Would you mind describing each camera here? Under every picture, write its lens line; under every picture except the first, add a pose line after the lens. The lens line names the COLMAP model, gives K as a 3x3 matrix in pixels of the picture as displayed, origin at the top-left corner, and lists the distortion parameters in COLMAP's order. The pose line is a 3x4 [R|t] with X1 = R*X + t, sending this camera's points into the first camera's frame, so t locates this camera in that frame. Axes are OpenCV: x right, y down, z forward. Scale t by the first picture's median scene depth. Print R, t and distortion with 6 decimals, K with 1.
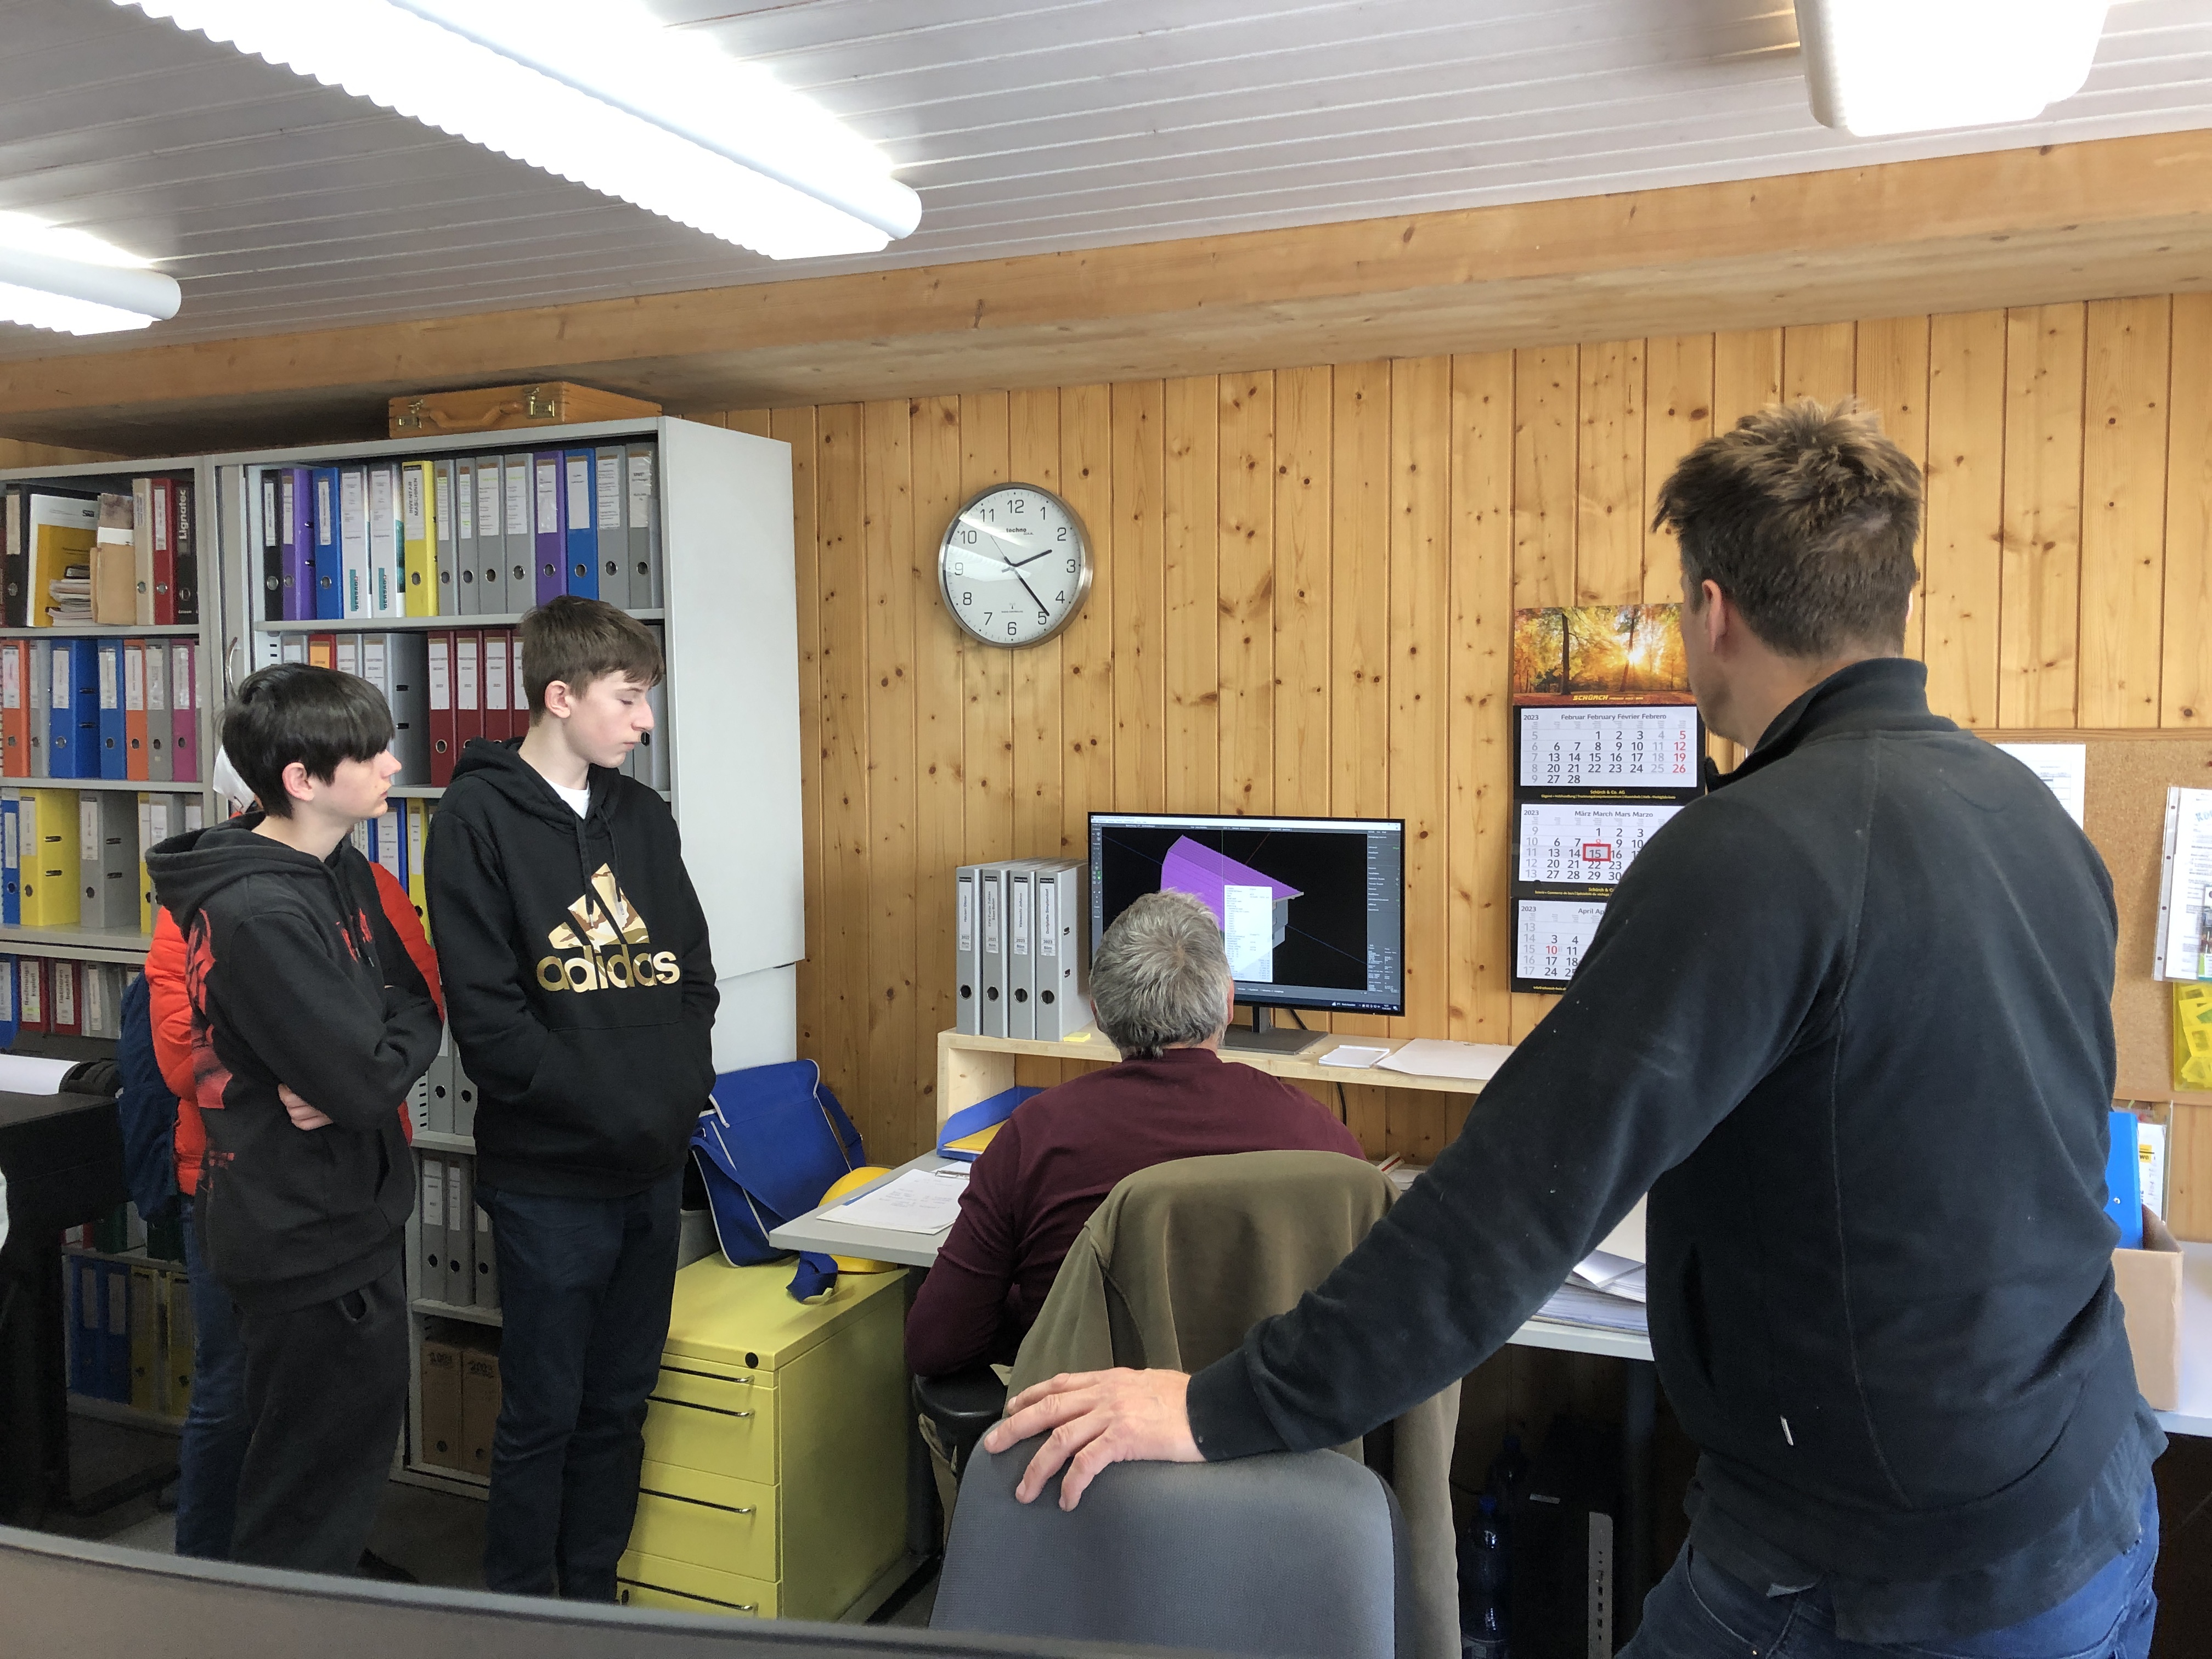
lens RADIAL K [[1809.8, 0, 1127.9], [0, 1809.8, 803.2], [0, 0, 1]] dist [0.027718, -0.009343]
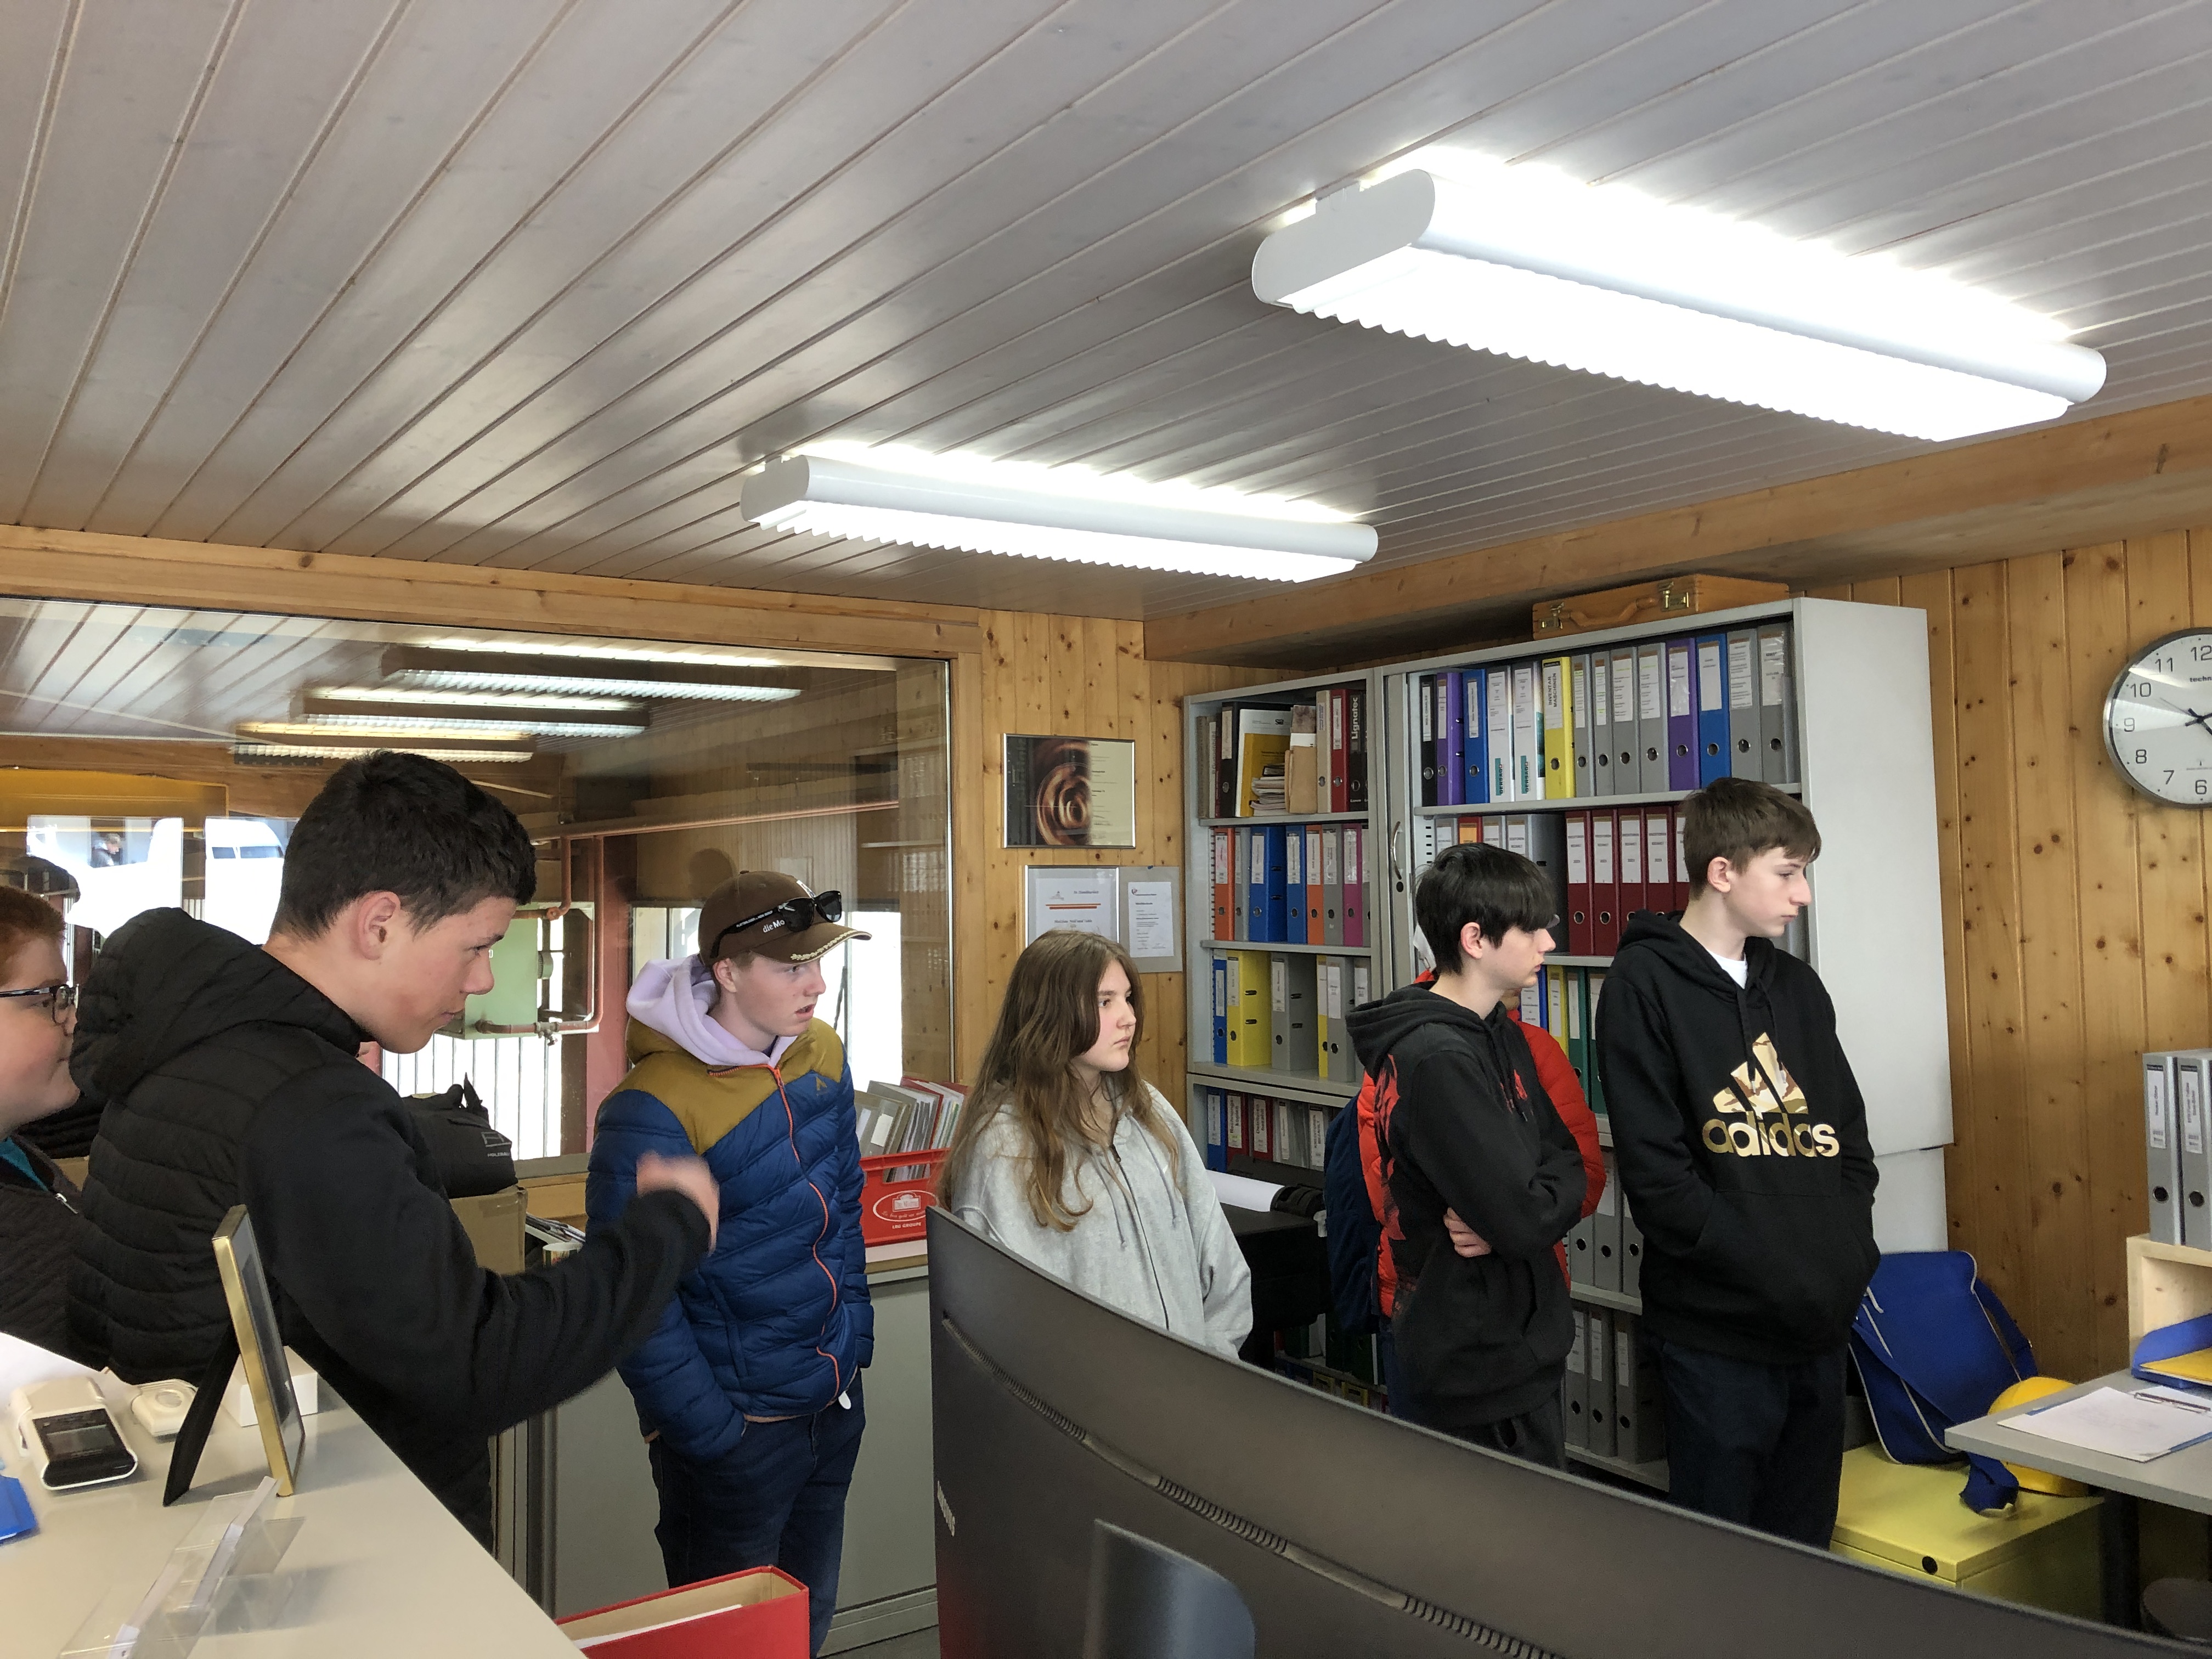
lens RADIAL K [[1819.8, 0, 1020.2], [0, 1819.8, 773.3], [0, 0, 1]] dist [0.011823, -0.009201]
pose [[0.817452, -0.042124, -0.574455, -0.024970], [-0.019782, 0.994681, -0.101088, -0.000229], [0.575657, 0.093998, 0.812270, -0.083504]]
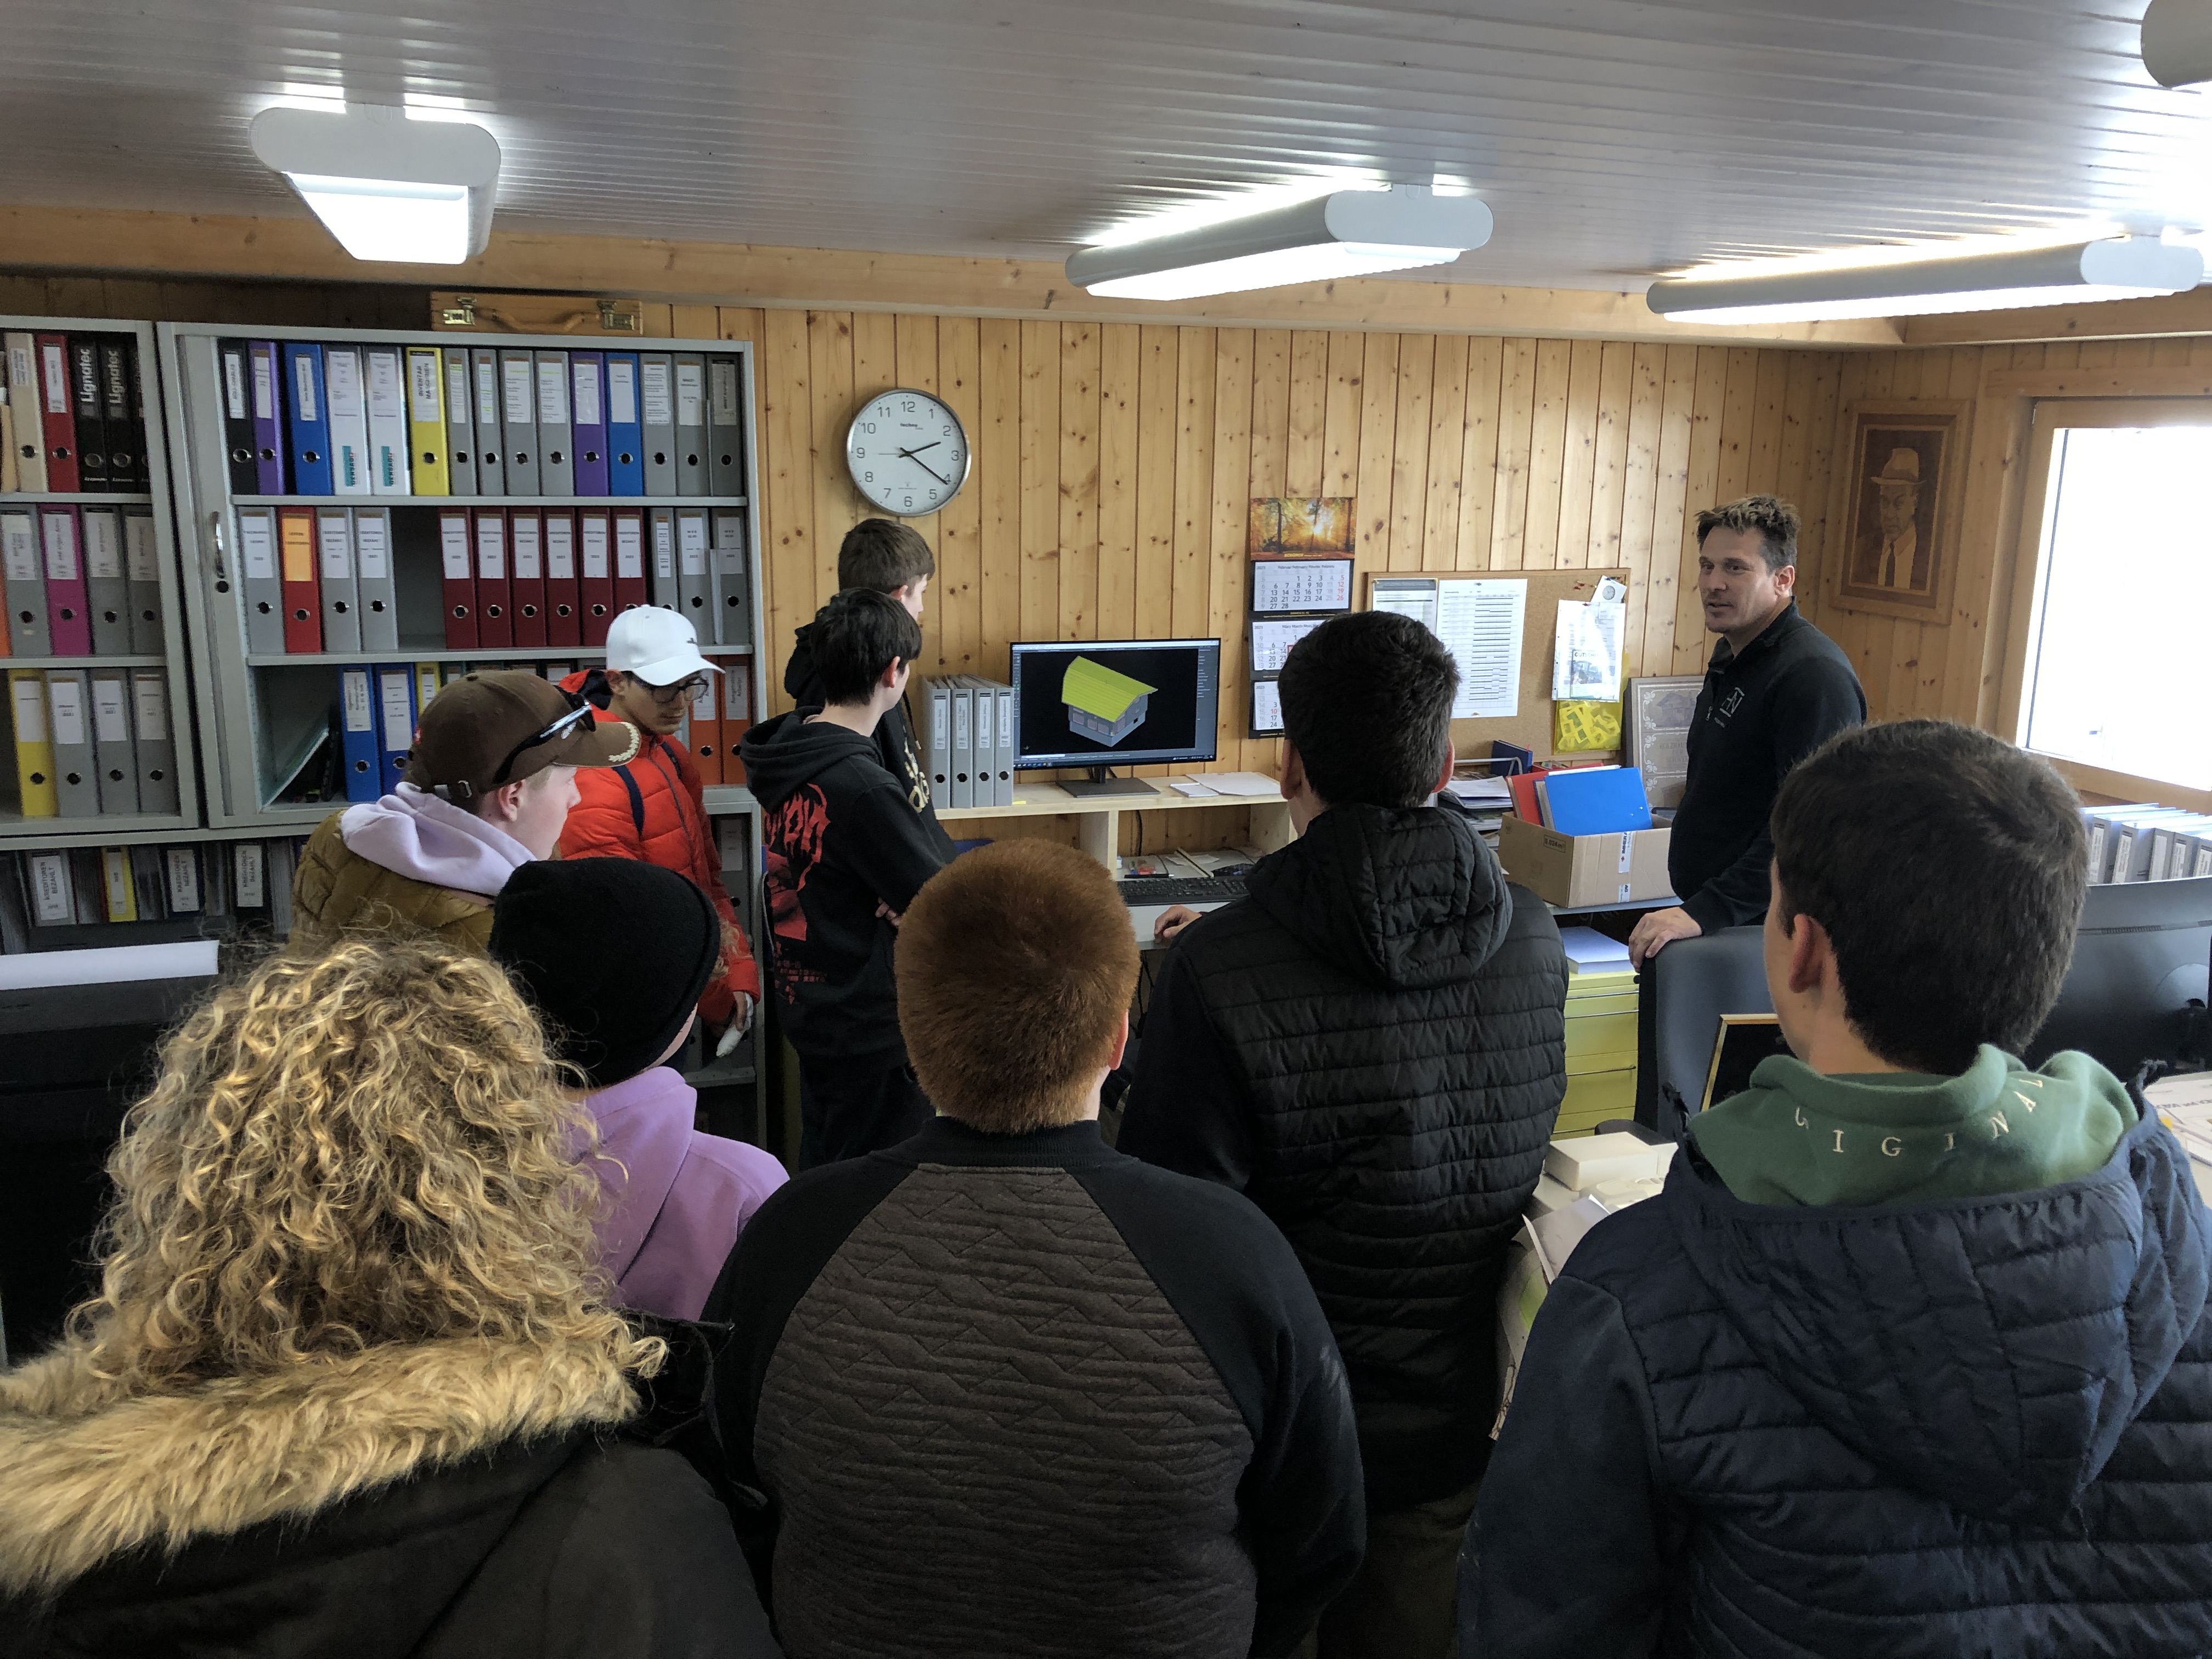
lens RADIAL K [[1821.2, 0, 1170.5], [0, 1821.2, 823.6], [0, 0, 1]] dist [0.078704, -0.118600]
pose [[0.731445, -0.128244, 0.669732, -0.875511], [0.016235, 0.985153, 0.170912, -0.094051], [-0.681707, -0.114140, 0.722667, -0.124419]]
